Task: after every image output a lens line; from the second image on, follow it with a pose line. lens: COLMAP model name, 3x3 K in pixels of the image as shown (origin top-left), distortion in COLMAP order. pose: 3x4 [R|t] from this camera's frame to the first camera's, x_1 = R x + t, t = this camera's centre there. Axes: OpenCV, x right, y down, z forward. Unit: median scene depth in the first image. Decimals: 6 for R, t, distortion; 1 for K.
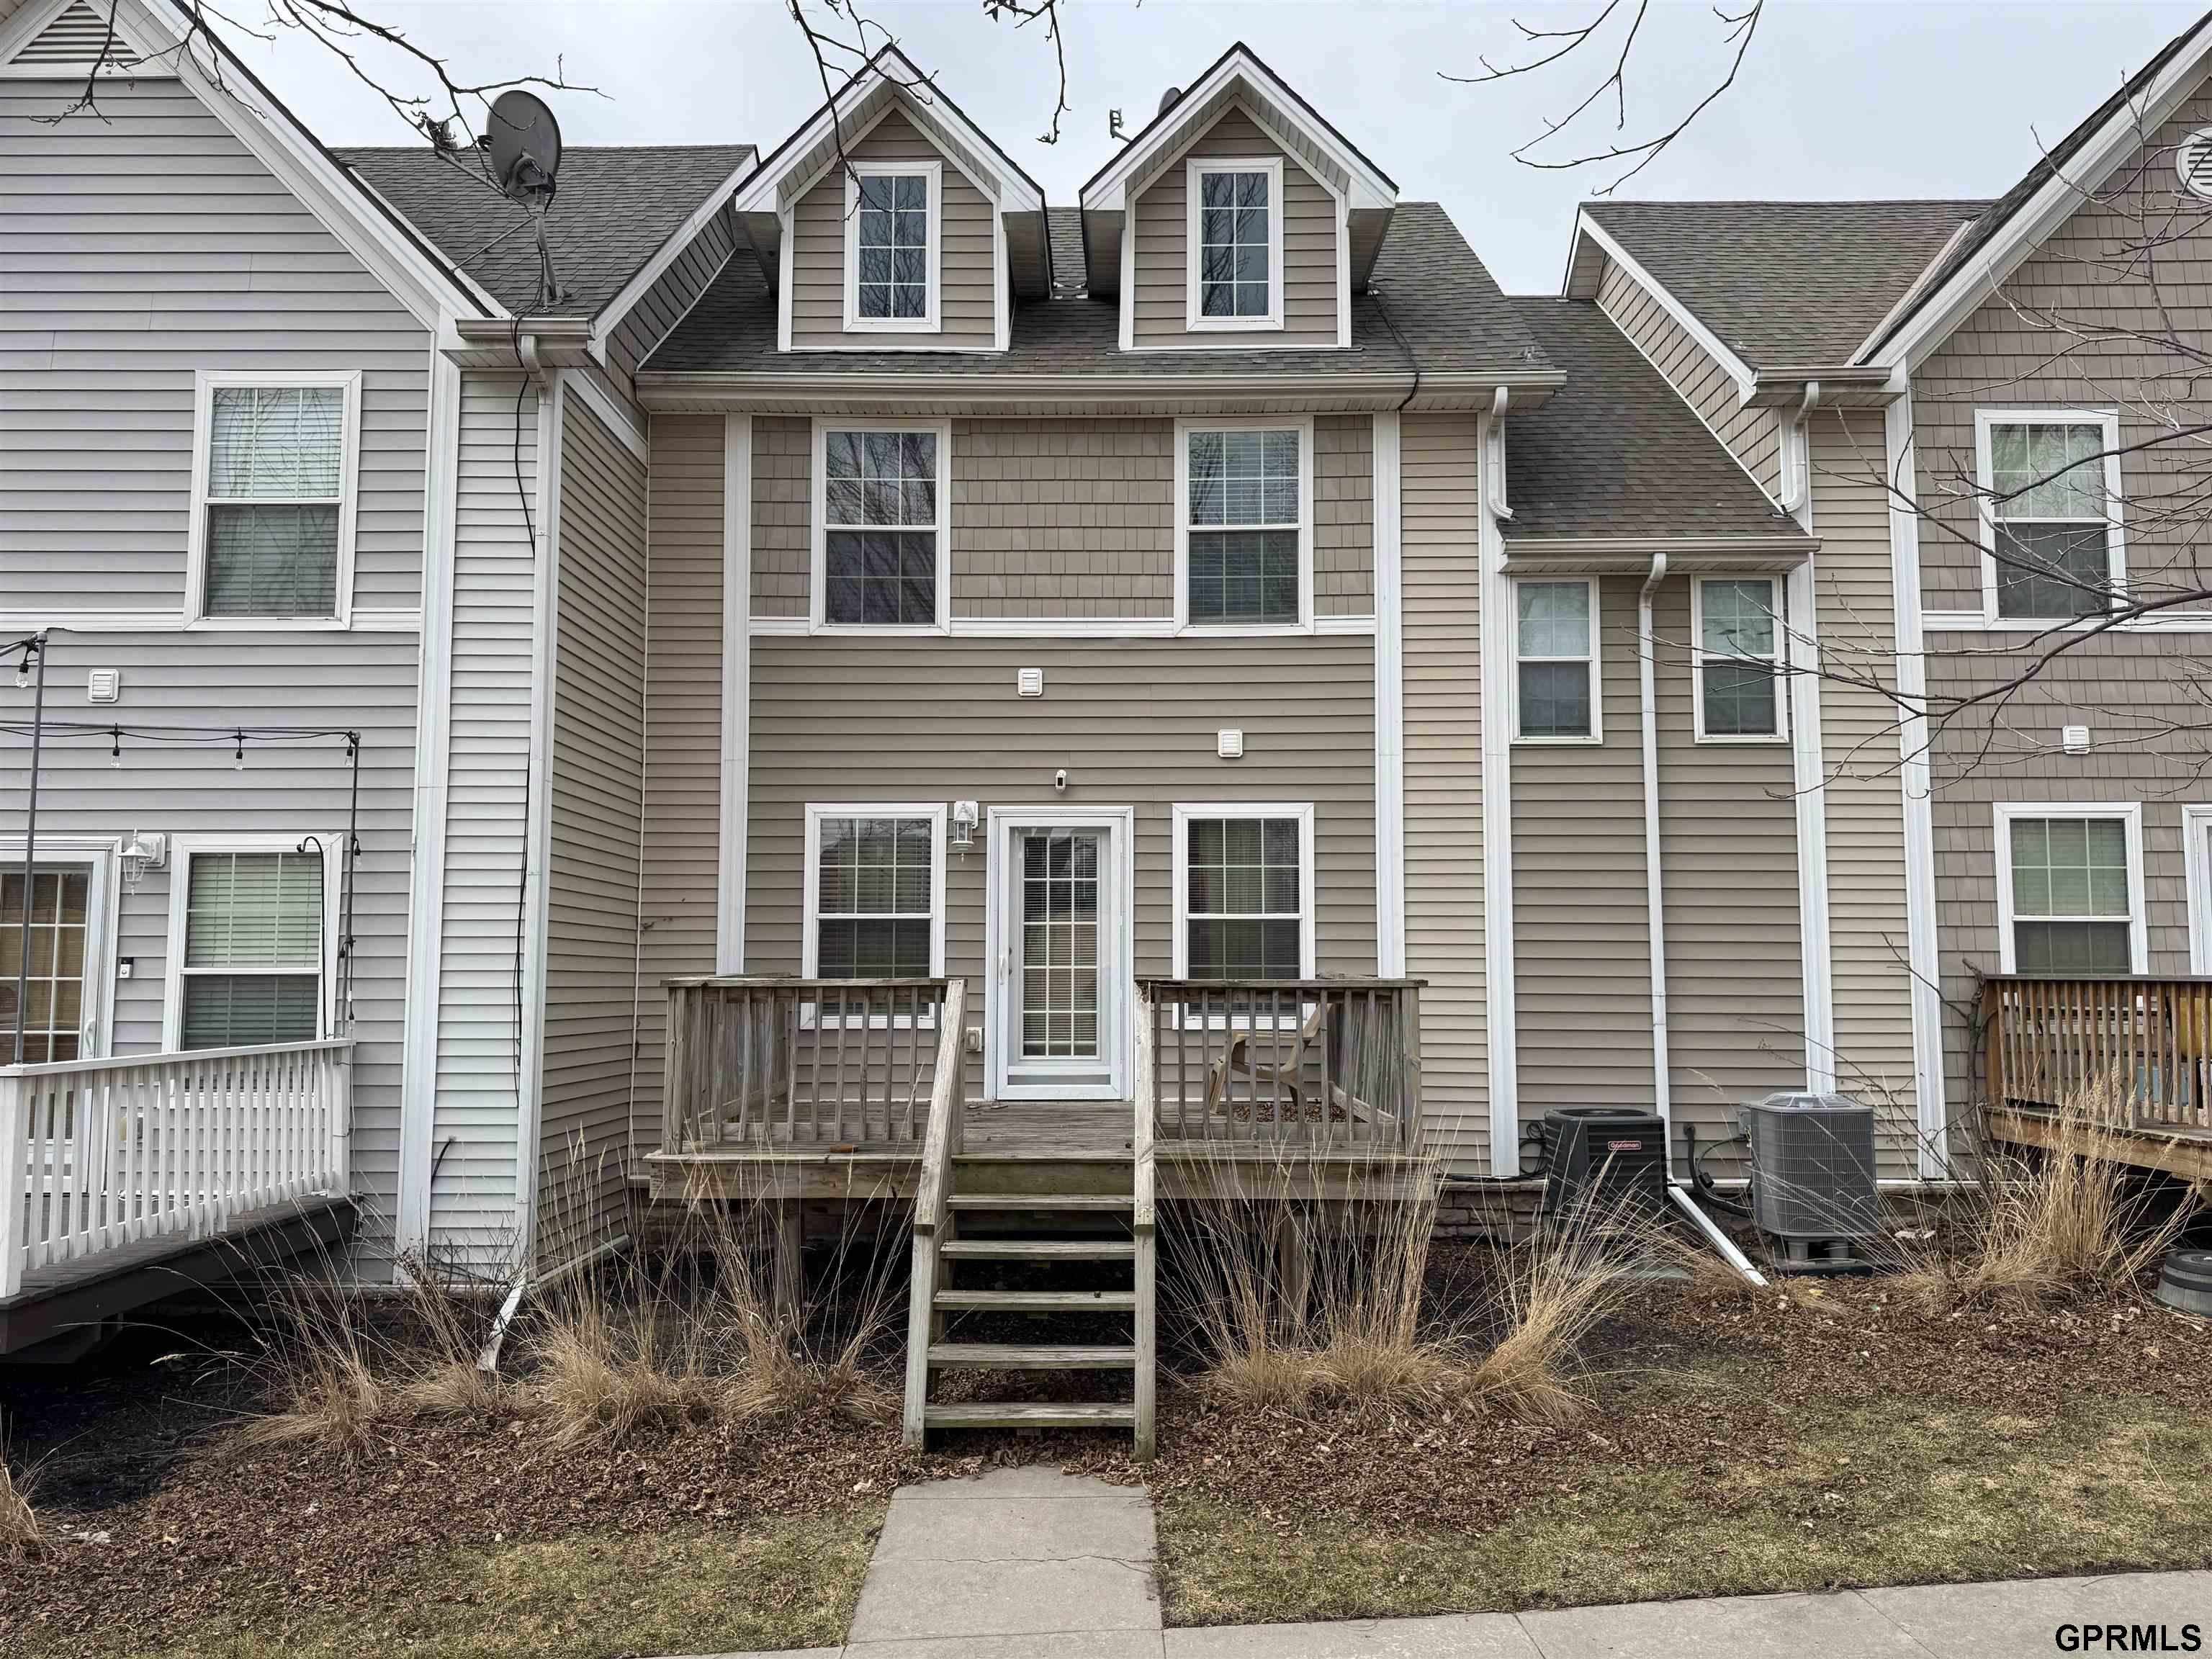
lens RADIAL K [[1551.9, 0, 1118.9], [0, 1551.9, 827.5], [0, 0, 1]] dist [0.129853, -0.219152]
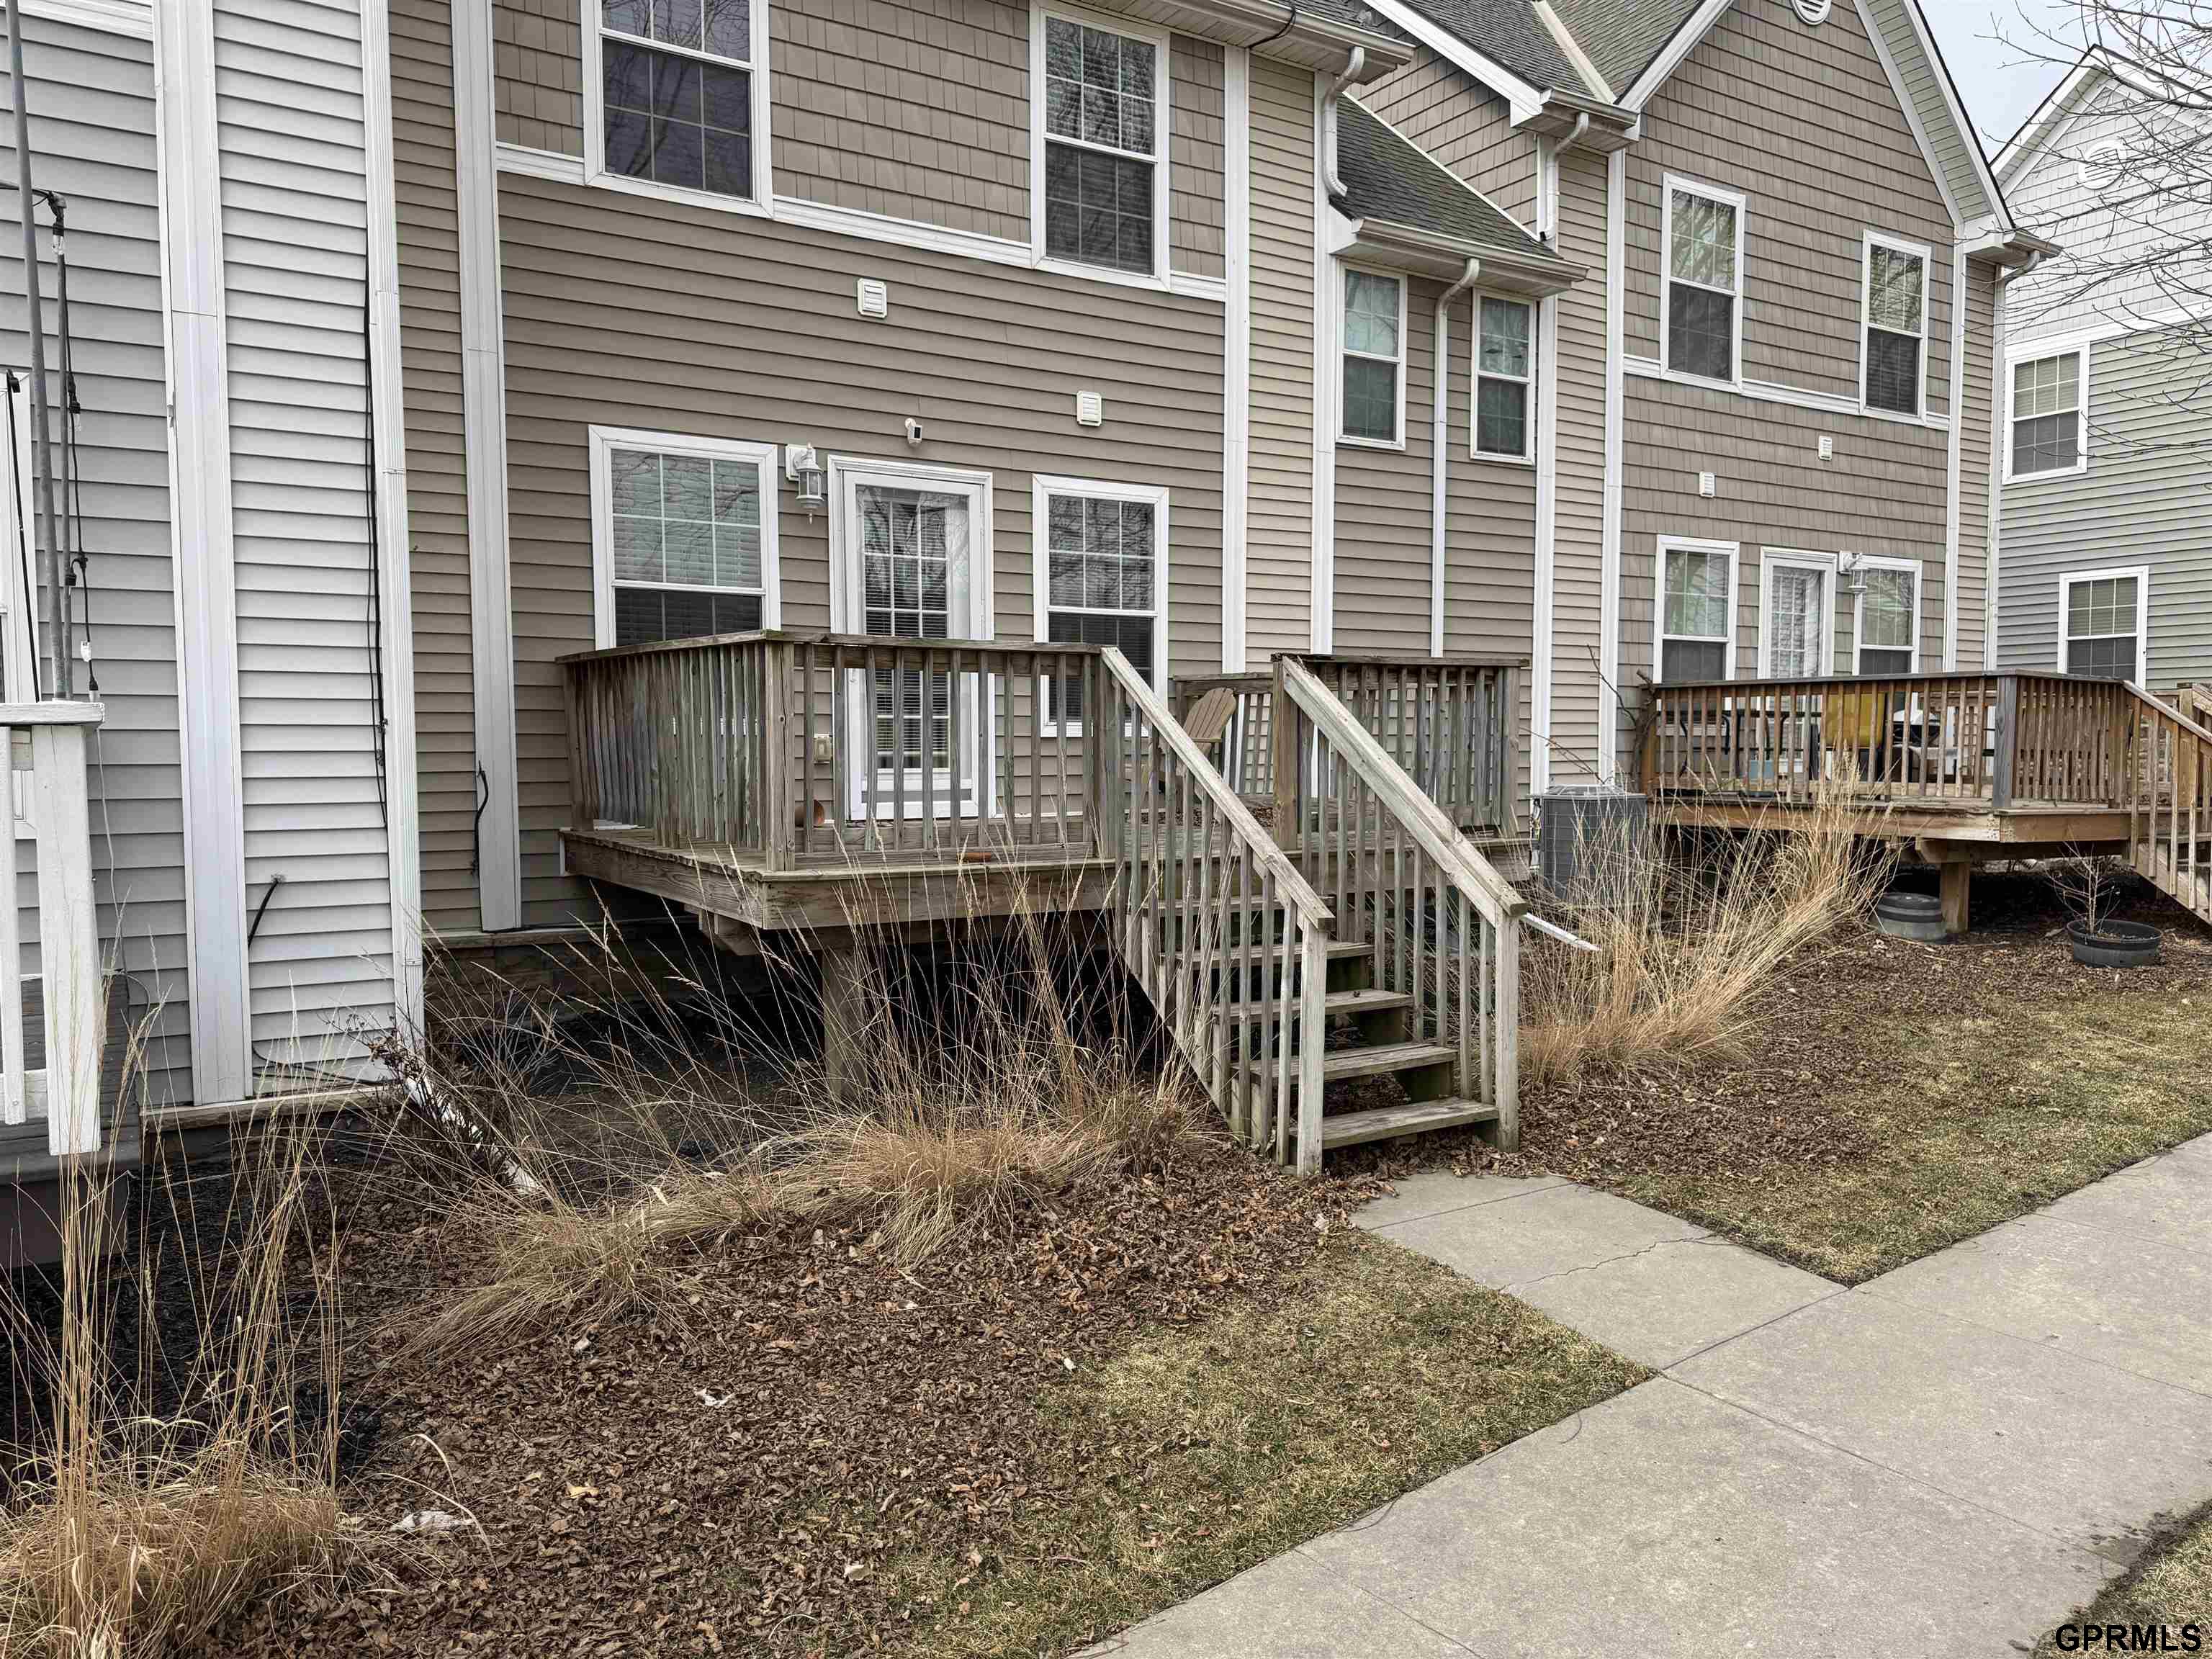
lens RADIAL K [[1552.9, 0, 1108.6], [0, 1552.9, 841.3], [0, 0, 1]] dist [0.040401, -0.046808]
pose [[0.845868, -0.036995, 0.532107, -0.394477], [-0.044270, 0.989281, 0.139154, 0.064578], [-0.531551, -0.141262, 0.835164, 0.236904]]
